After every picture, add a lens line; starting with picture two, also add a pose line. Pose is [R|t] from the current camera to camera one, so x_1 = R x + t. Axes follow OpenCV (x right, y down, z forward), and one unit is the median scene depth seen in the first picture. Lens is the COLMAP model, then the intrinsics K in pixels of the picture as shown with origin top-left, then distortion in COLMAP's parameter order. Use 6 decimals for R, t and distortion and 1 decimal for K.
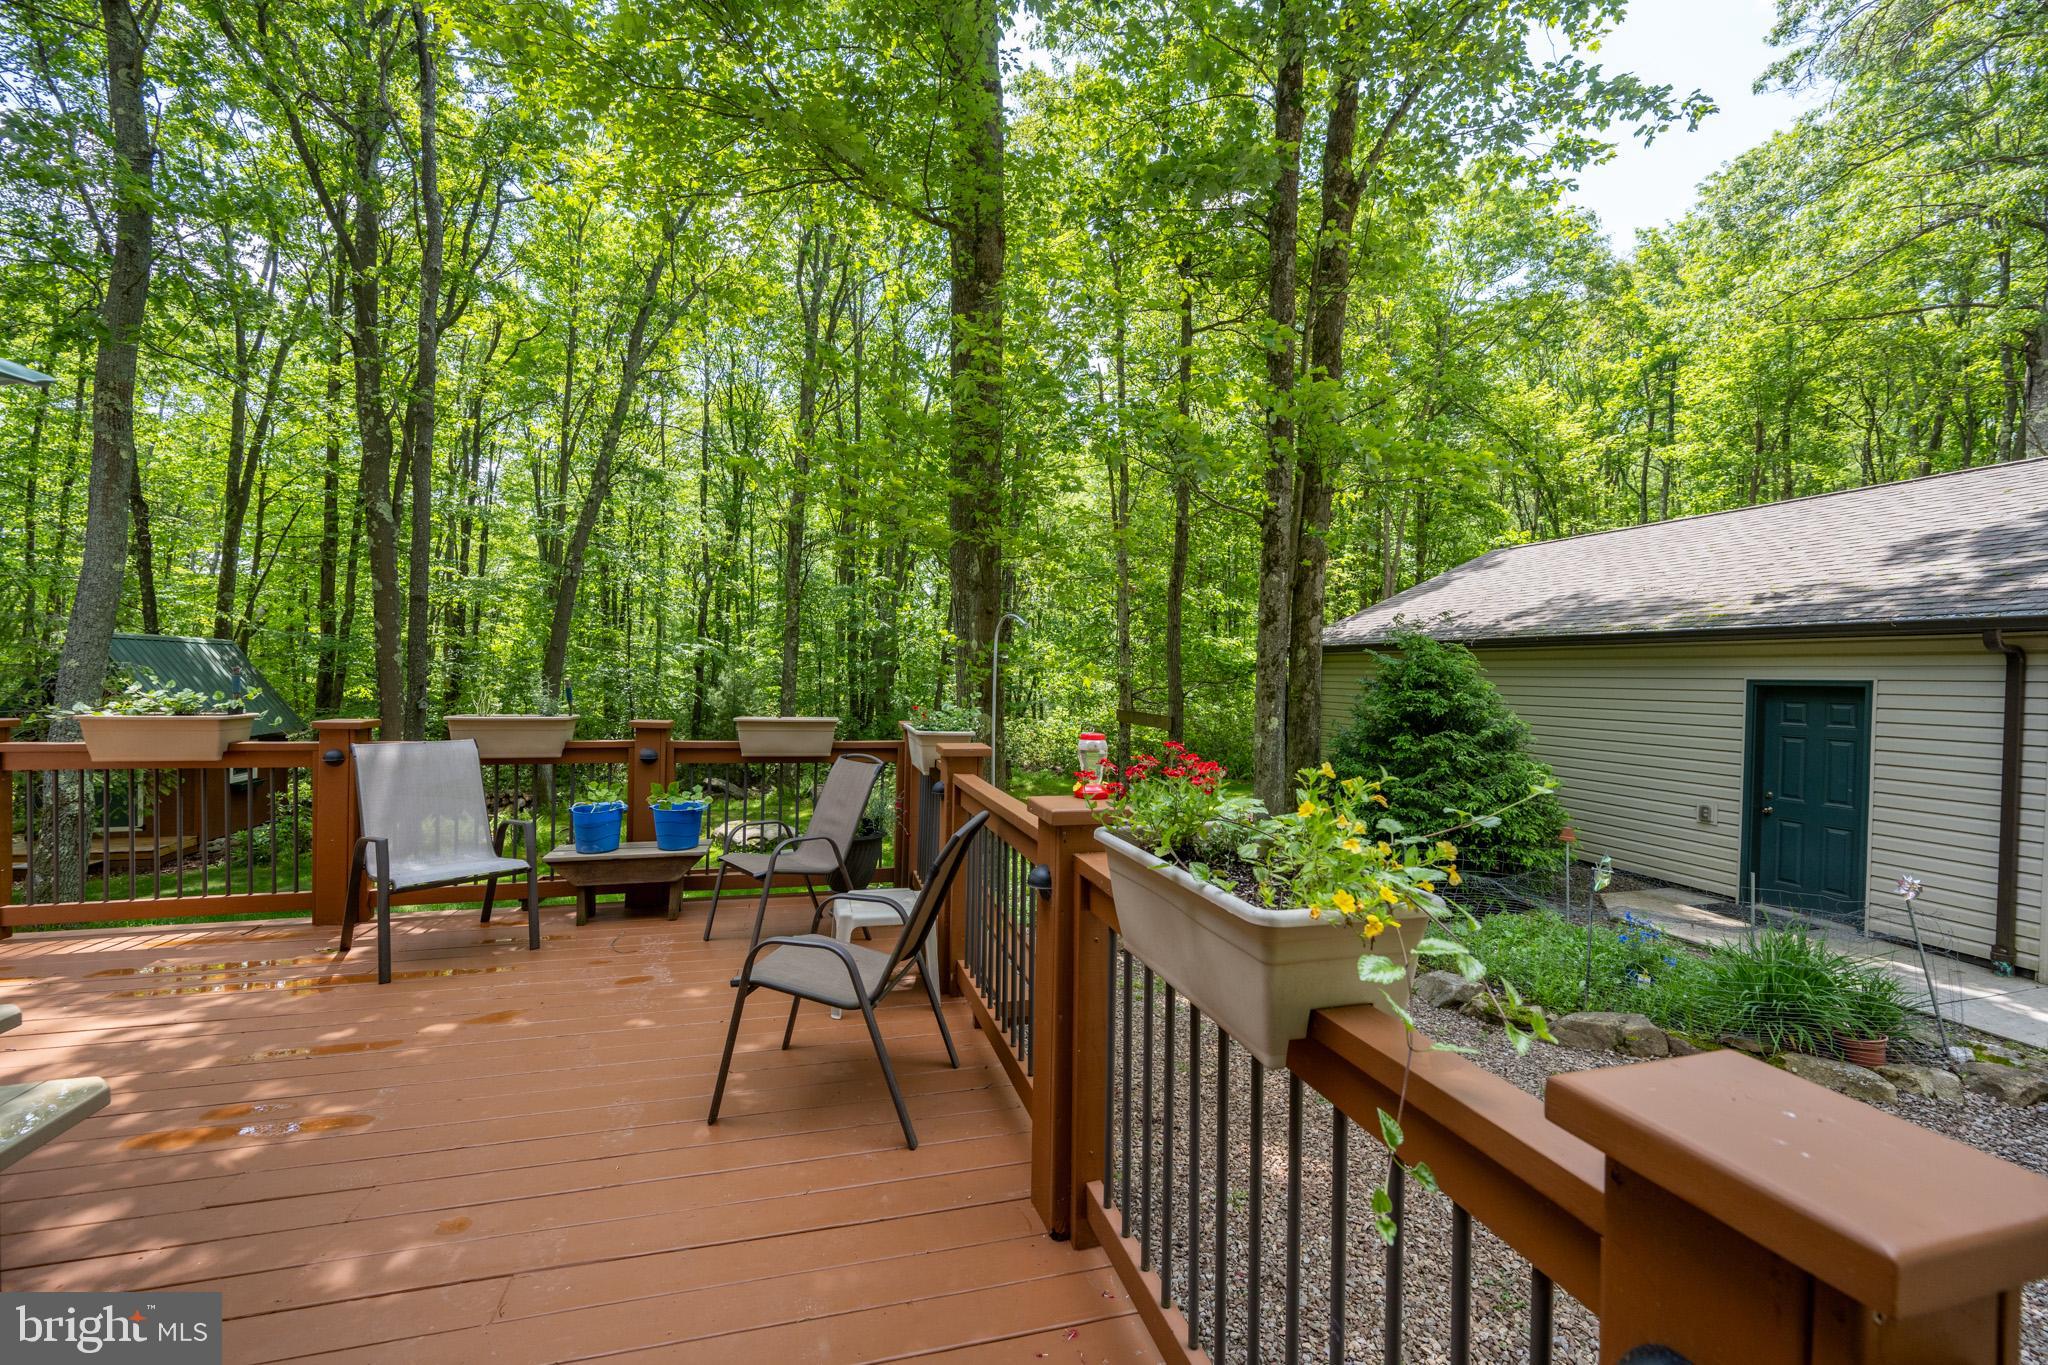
lens RADIAL K [[807.9, 0, 1026.1], [0, 807.9, 679.2], [0, 0, 1]] dist [-0.002114, -0.000577]
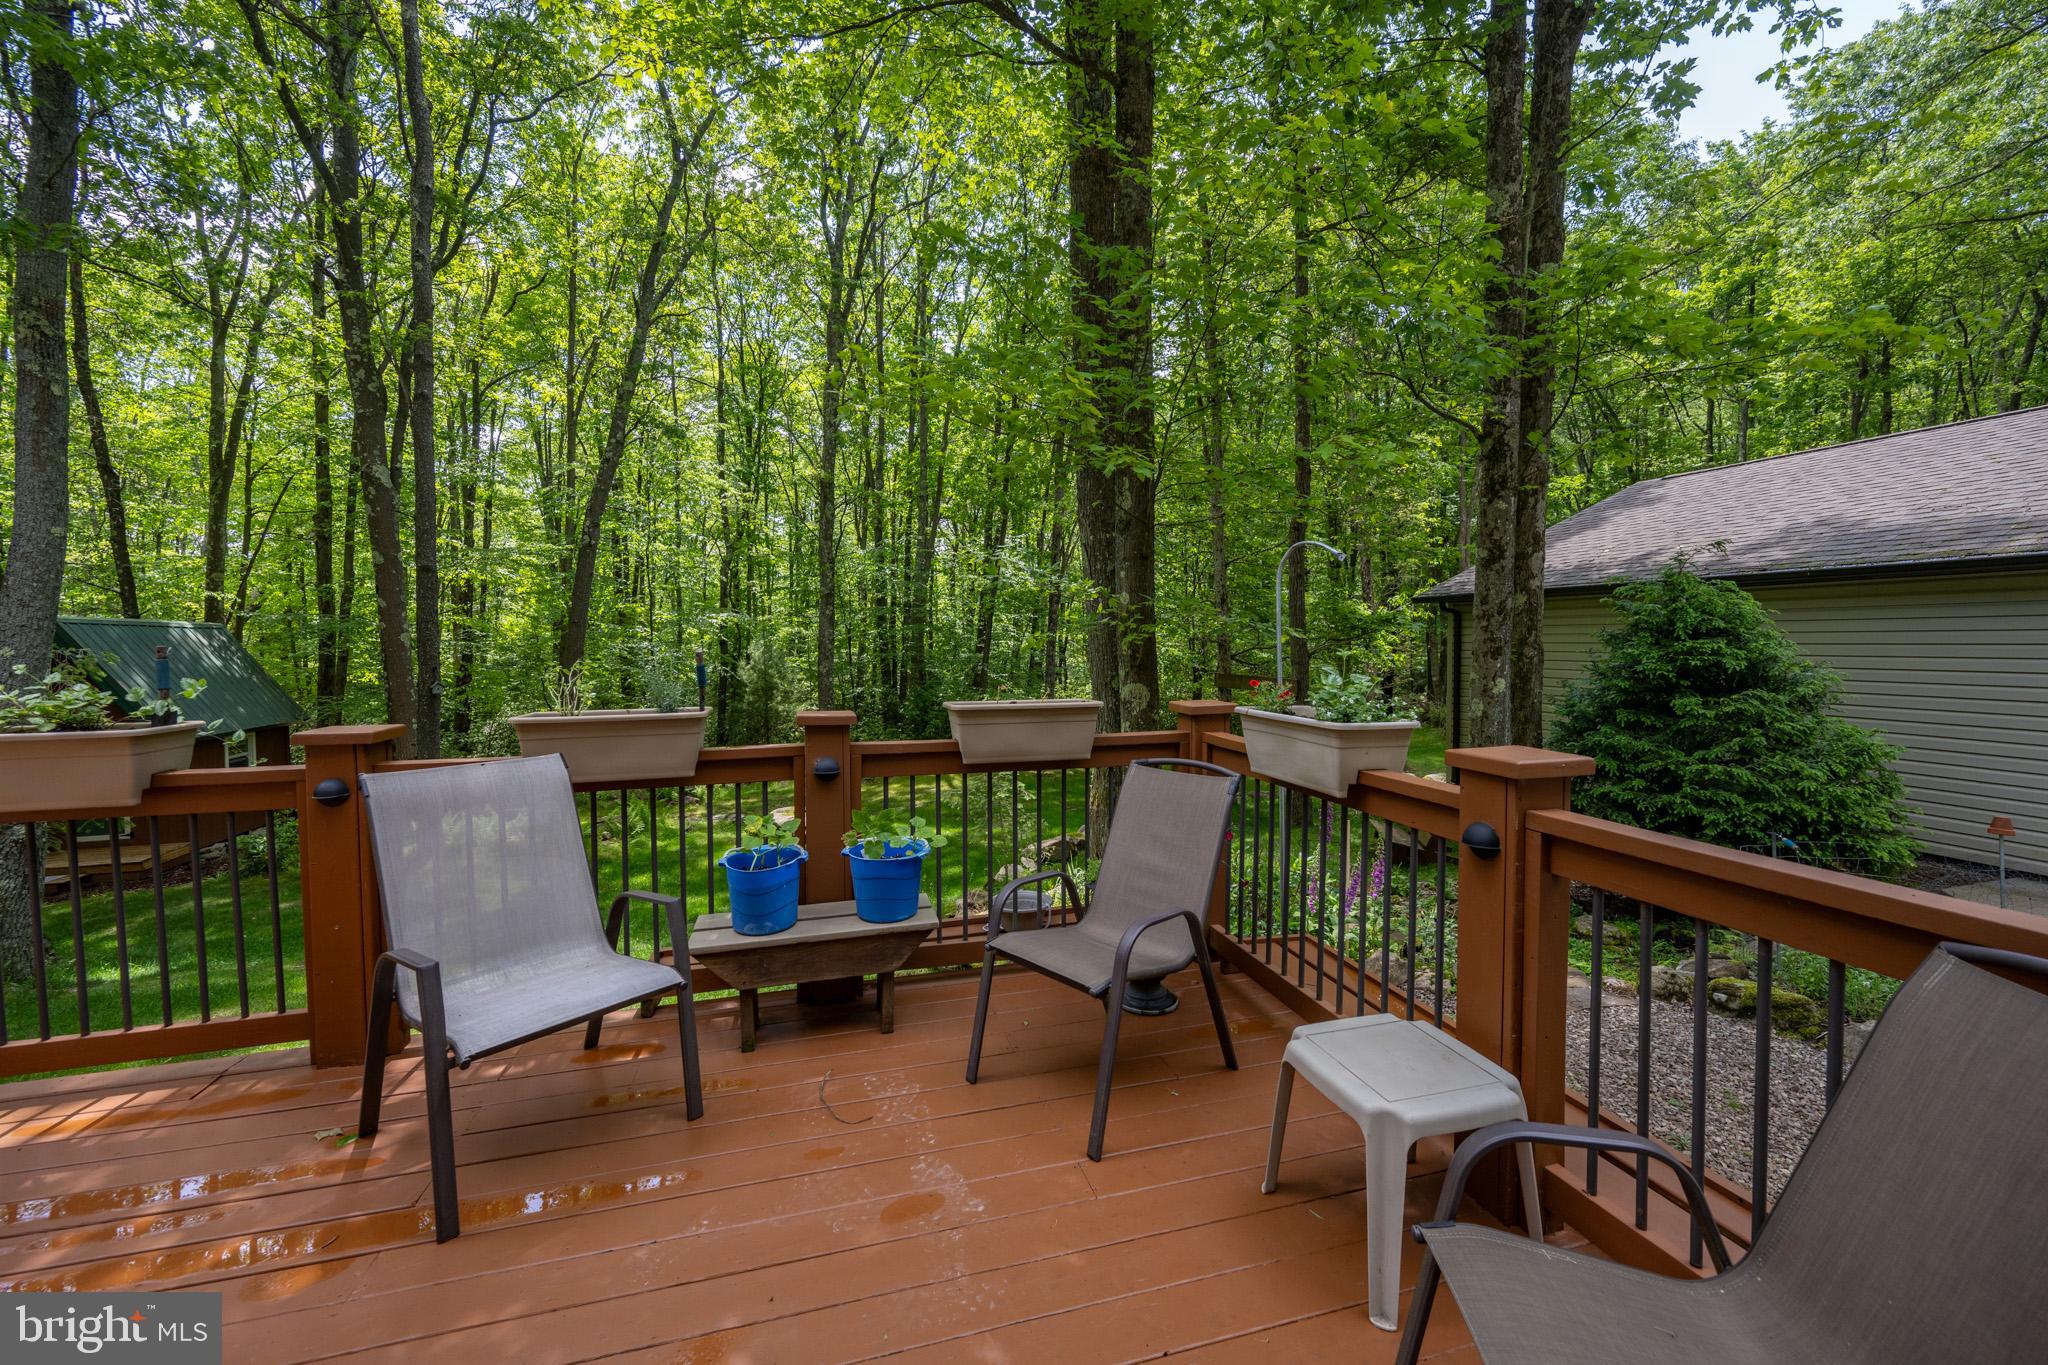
lens RADIAL K [[802.5, 0, 1025.9], [0, 802.5, 669.3], [0, 0, 1]] dist [-0.006227, 0.002115]
pose [[0.999625, -0.027367, 0.000699, -0.082170], [0.027333, 0.999161, 0.030498, 0.000393], [-0.001533, -0.030467, 0.999535, 0.098420]]
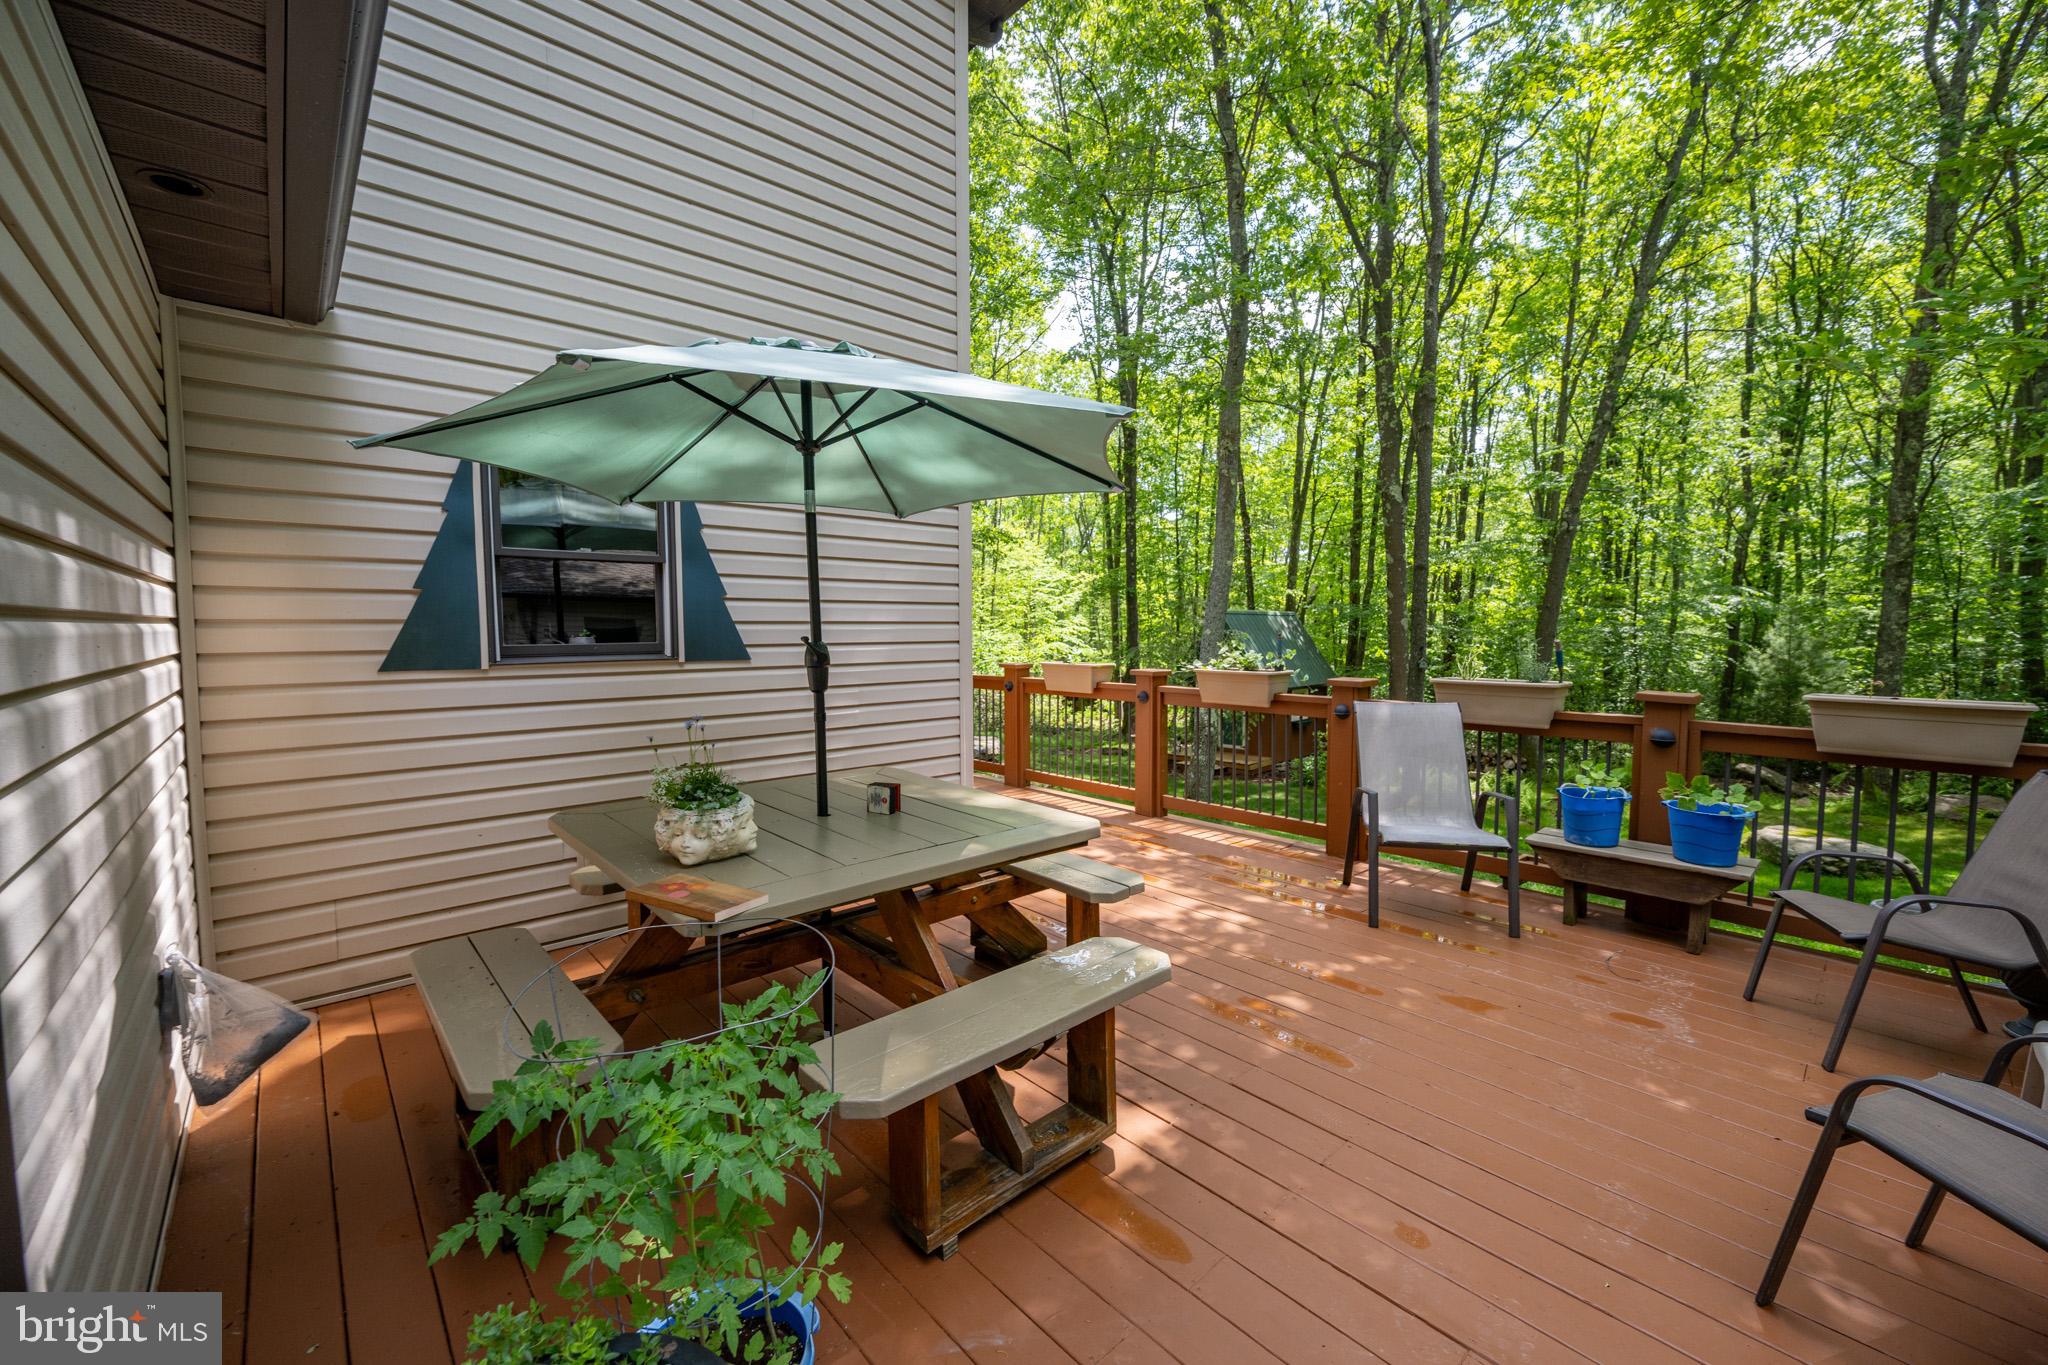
lens RADIAL K [[803.9, 0, 1029.0], [0, 803.9, 674.4], [0, 0, 1]] dist [-0.001214, -0.000147]
pose [[0.451629, 0.031490, -0.891650, -0.012427], [0.006376, 0.999238, 0.038519, -0.000348], [0.892183, -0.023081, 0.451084, 0.023859]]
